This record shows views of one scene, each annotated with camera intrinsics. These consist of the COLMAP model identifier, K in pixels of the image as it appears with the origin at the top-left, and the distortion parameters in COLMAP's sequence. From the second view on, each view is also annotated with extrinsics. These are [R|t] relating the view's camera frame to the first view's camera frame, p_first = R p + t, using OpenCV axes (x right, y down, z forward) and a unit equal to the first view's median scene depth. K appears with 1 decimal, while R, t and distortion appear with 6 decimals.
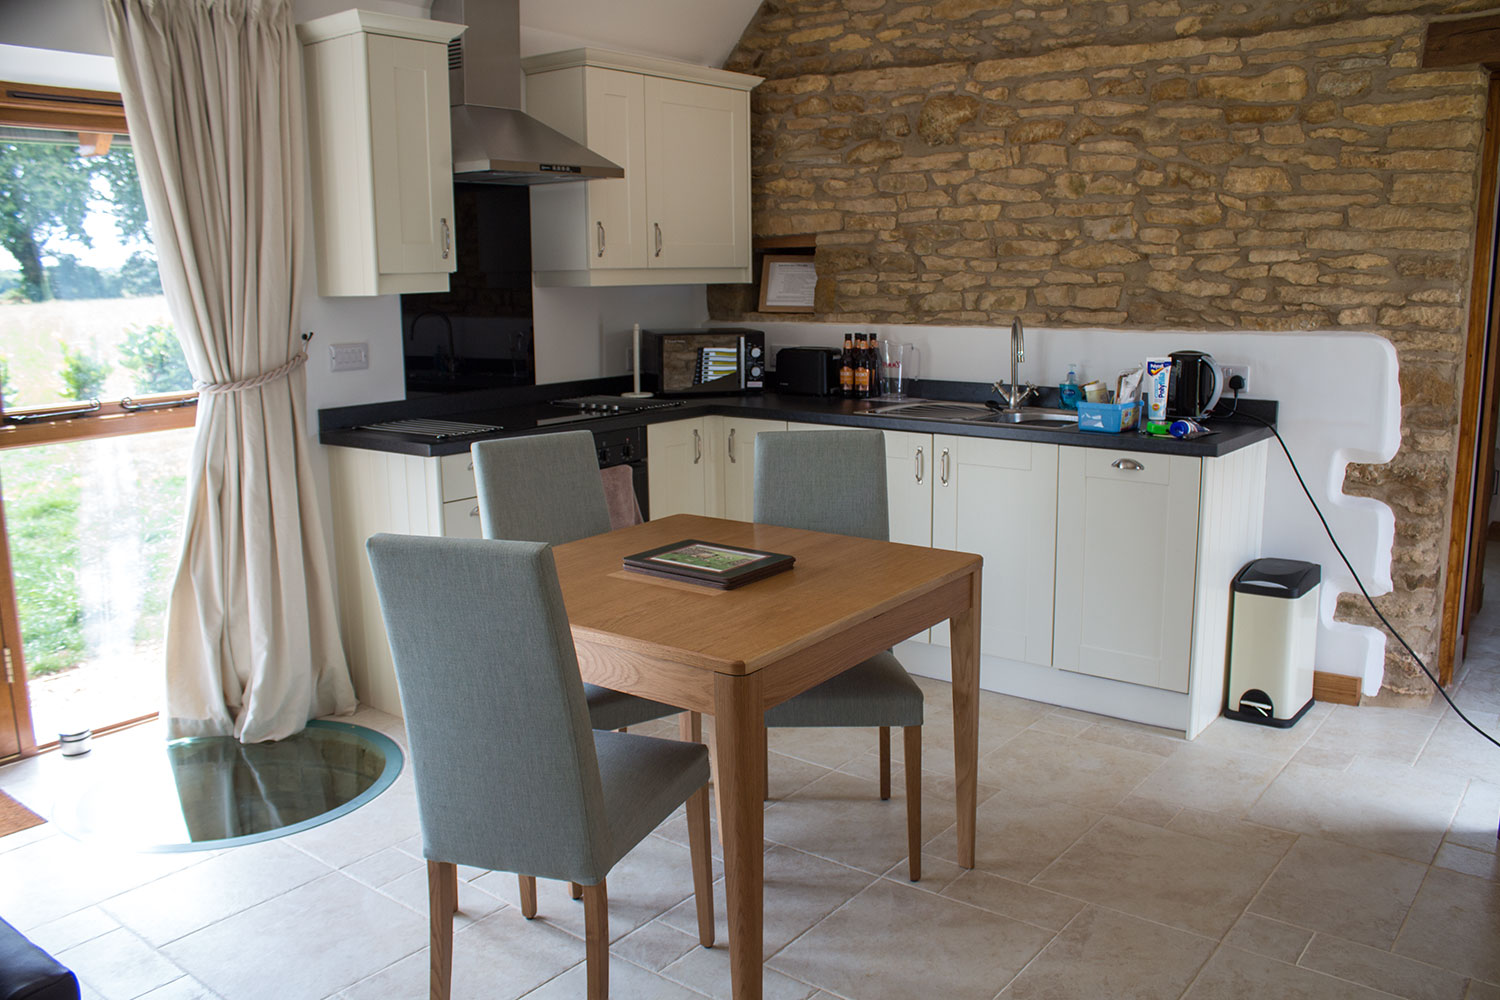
lens RADIAL K [[1234.2, 0, 750.0], [0, 1234.2, 500.0], [0, 0, 1]] dist [-0.165089, 0.138129]
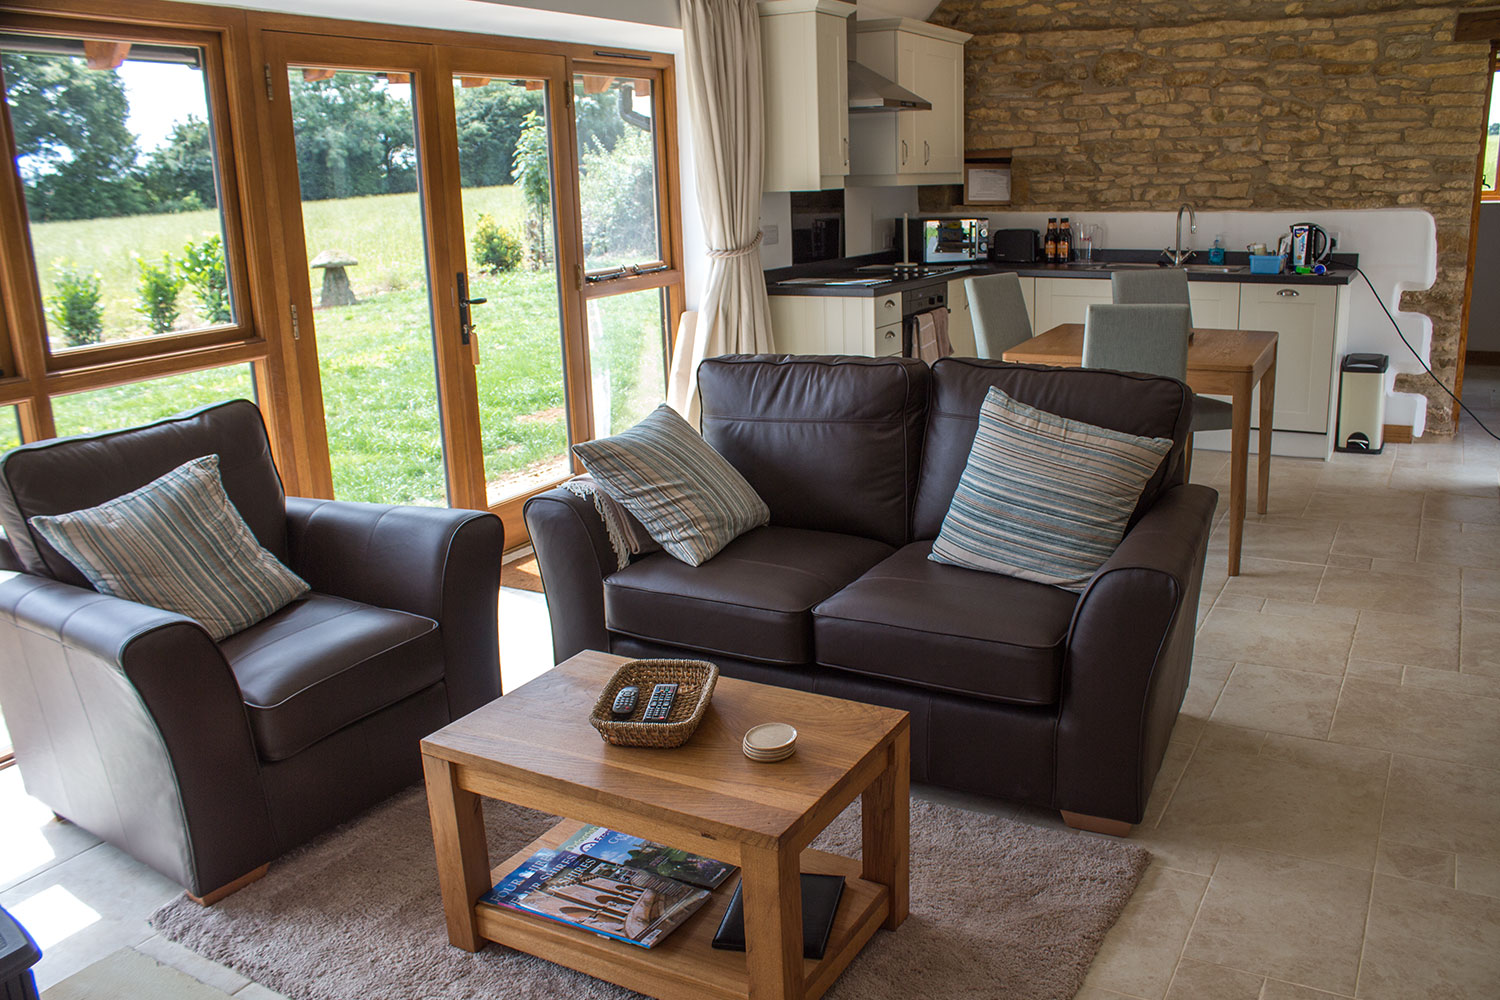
lens RADIAL K [[1234.2, 0, 750.0], [0, 1234.2, 500.0], [0, 0, 1]] dist [-0.165089, 0.138129]
pose [[0.988727, -0.056422, 0.138695, -0.544032], [0.046887, 0.996368, 0.071085, 0.085195], [-0.142202, -0.063781, 0.987781, -0.420107]]
